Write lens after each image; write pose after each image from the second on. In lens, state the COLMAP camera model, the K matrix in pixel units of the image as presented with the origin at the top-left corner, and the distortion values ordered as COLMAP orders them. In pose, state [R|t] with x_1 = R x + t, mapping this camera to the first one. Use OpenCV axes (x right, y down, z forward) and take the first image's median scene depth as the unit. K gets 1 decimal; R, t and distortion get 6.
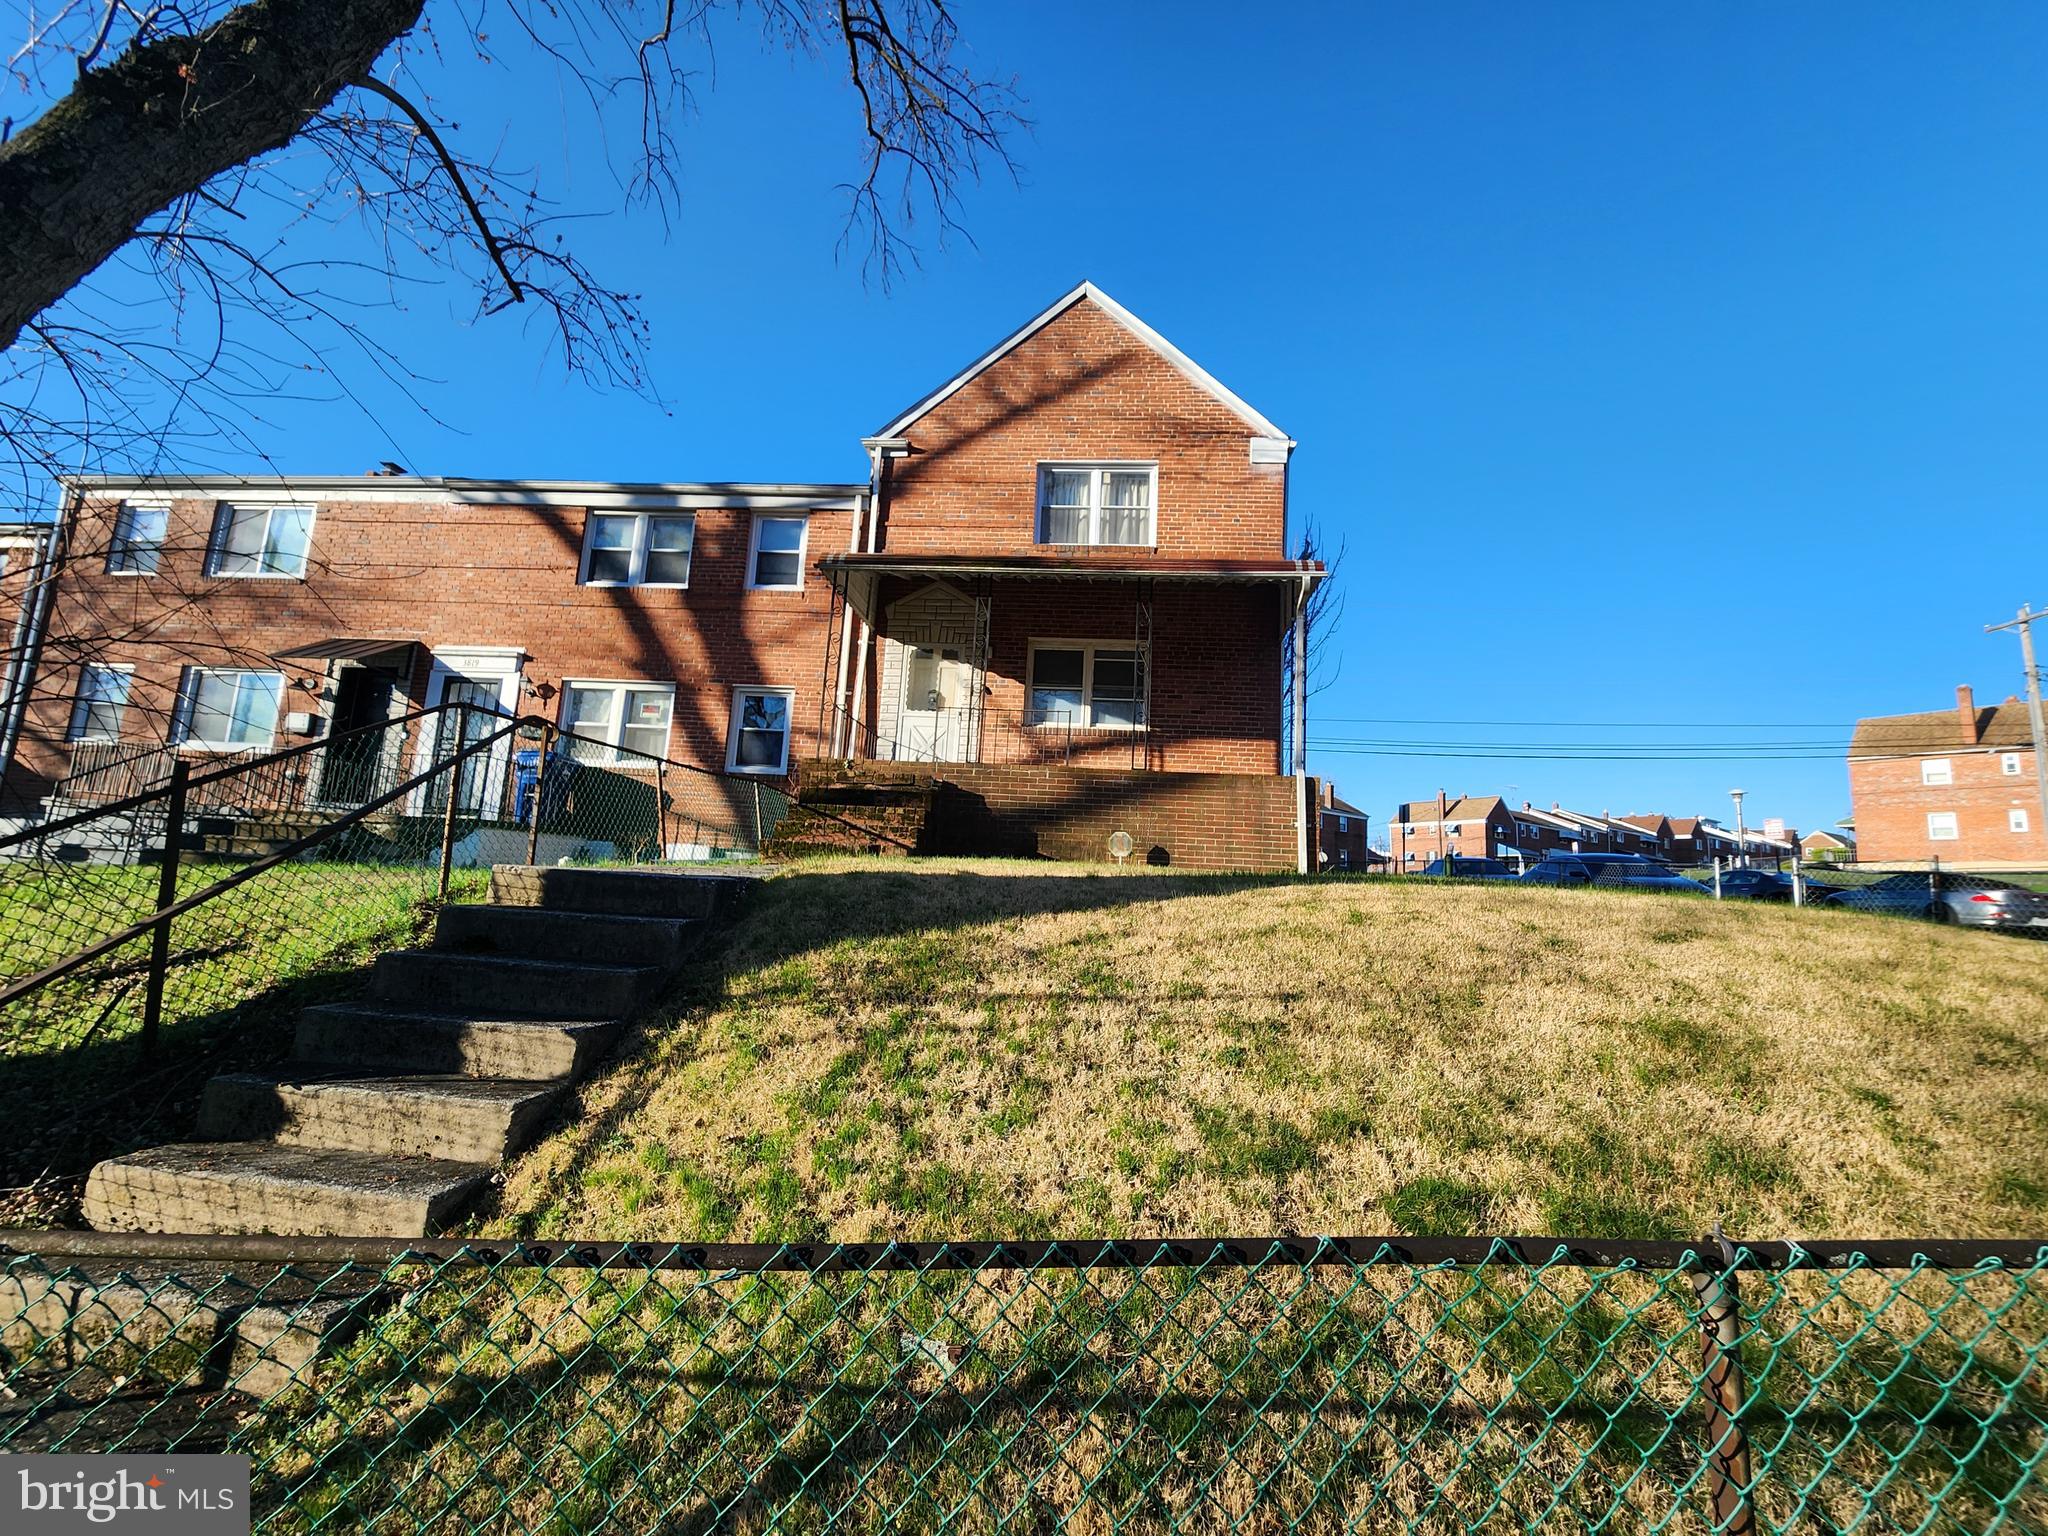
lens RADIAL K [[840.6, 0, 1042.0], [0, 840.6, 773.9], [0, 0, 1]] dist [-0.003244, -0.001930]
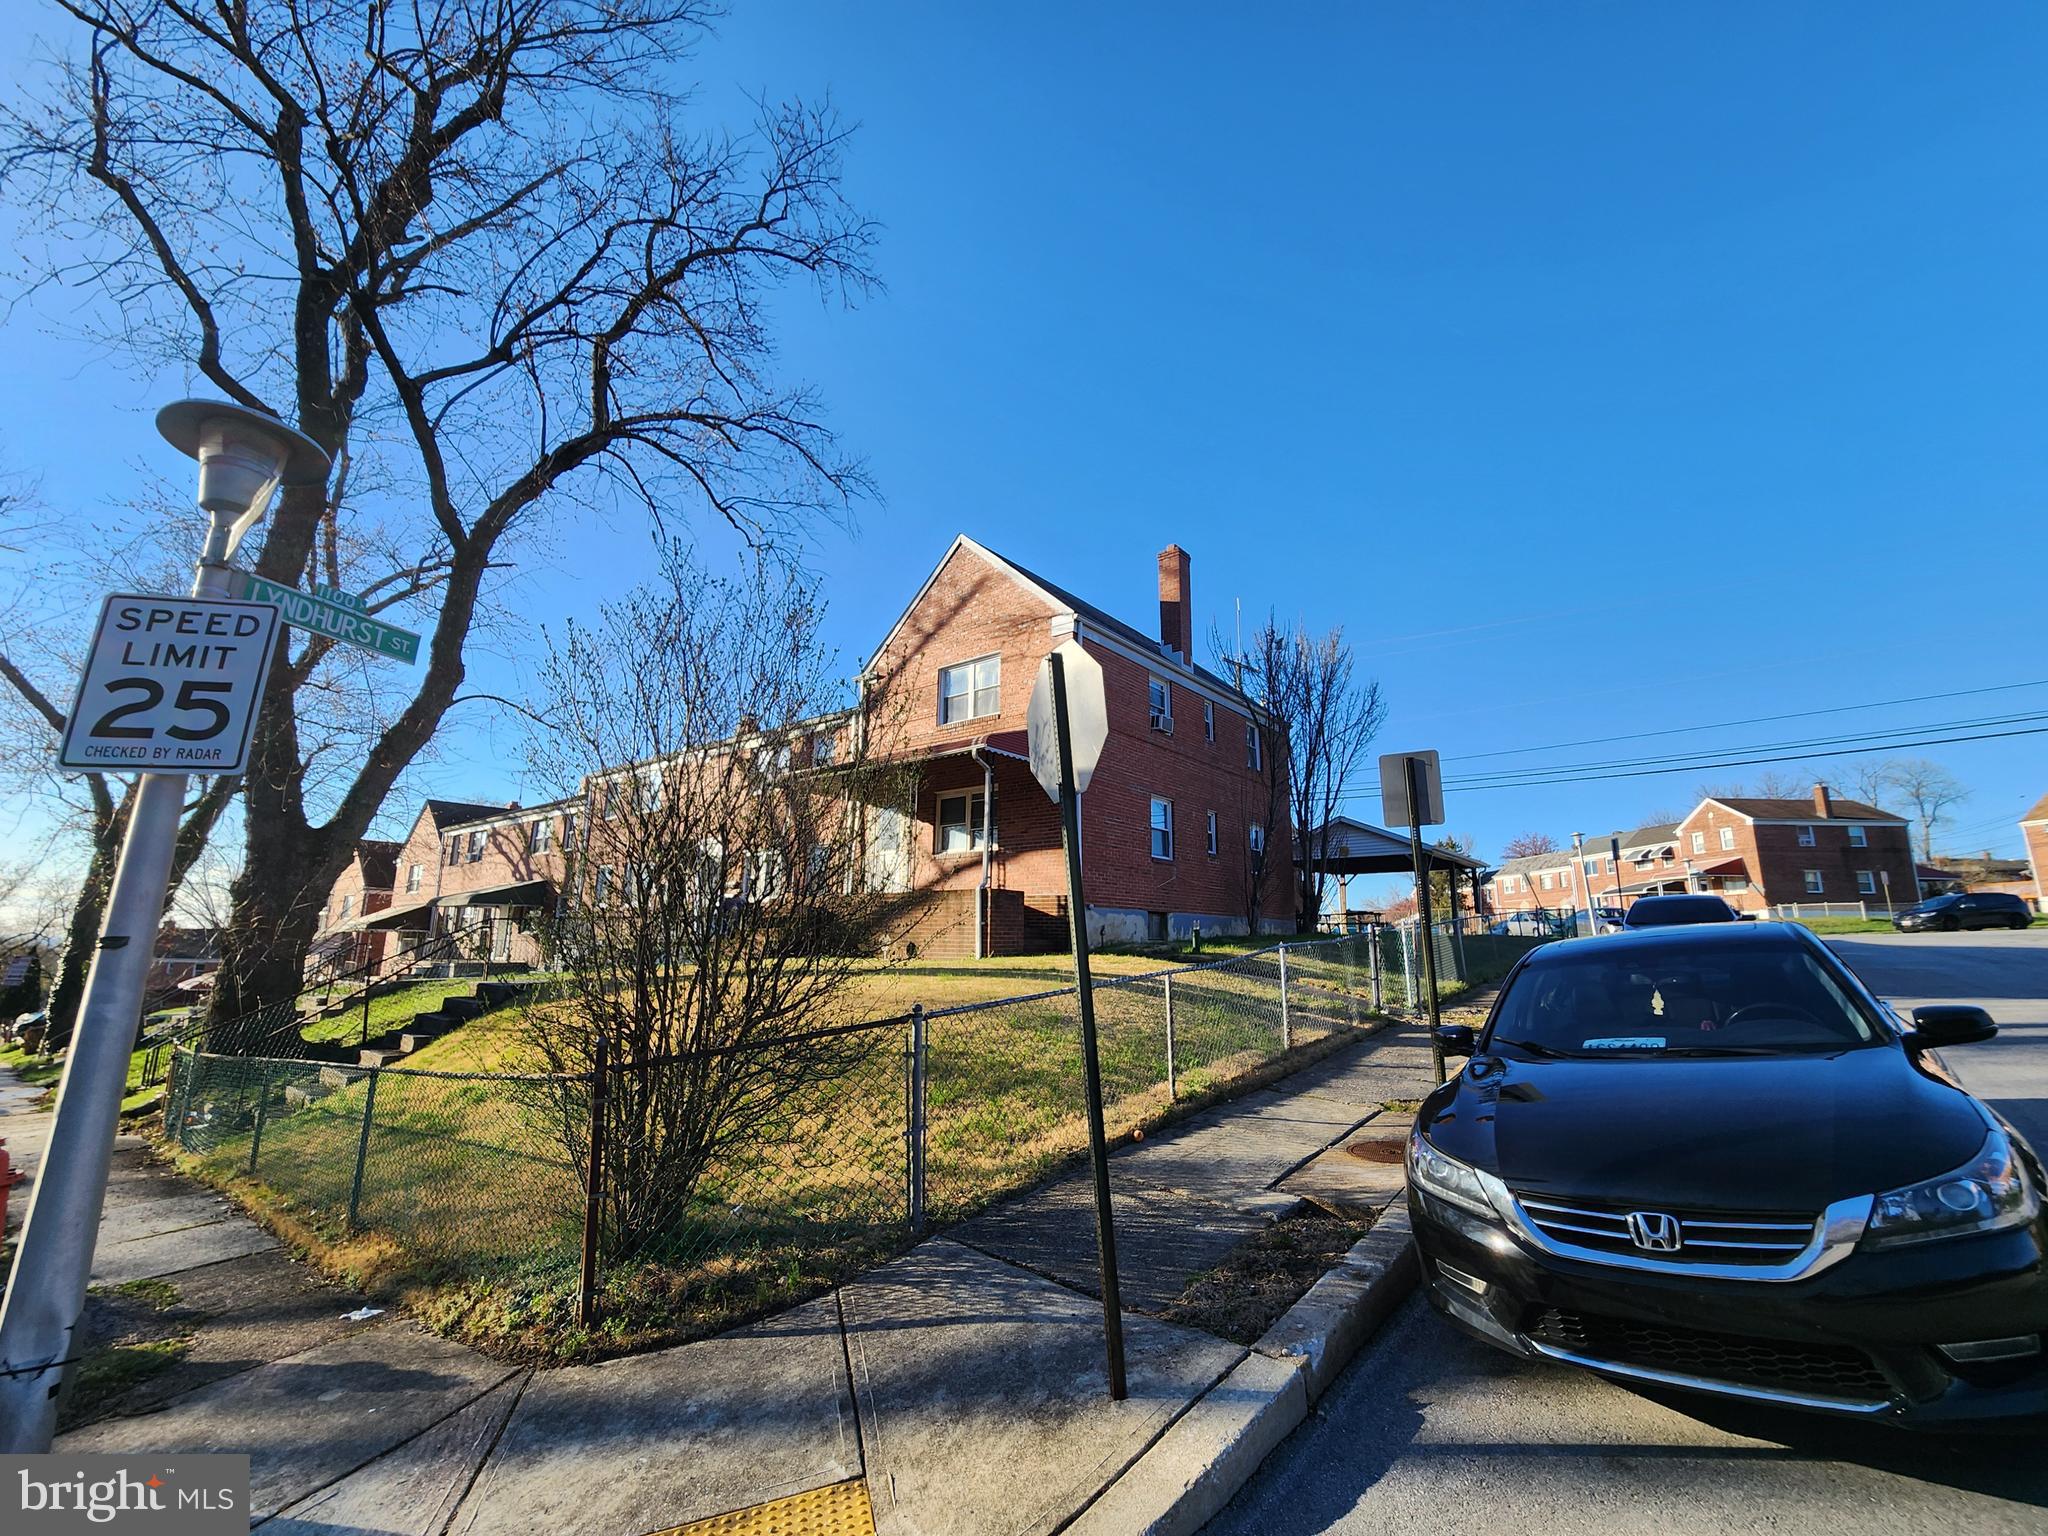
lens RADIAL K [[840.6, 0, 1038.3], [0, 840.6, 770.9], [0, 0, 1]] dist [-0.003244, -0.001930]
pose [[0.826691, -0.154845, -0.540930, 0.902772], [0.116945, 0.987678, -0.104004, -0.026841], [0.550369, 0.022720, 0.834612, -0.112182]]
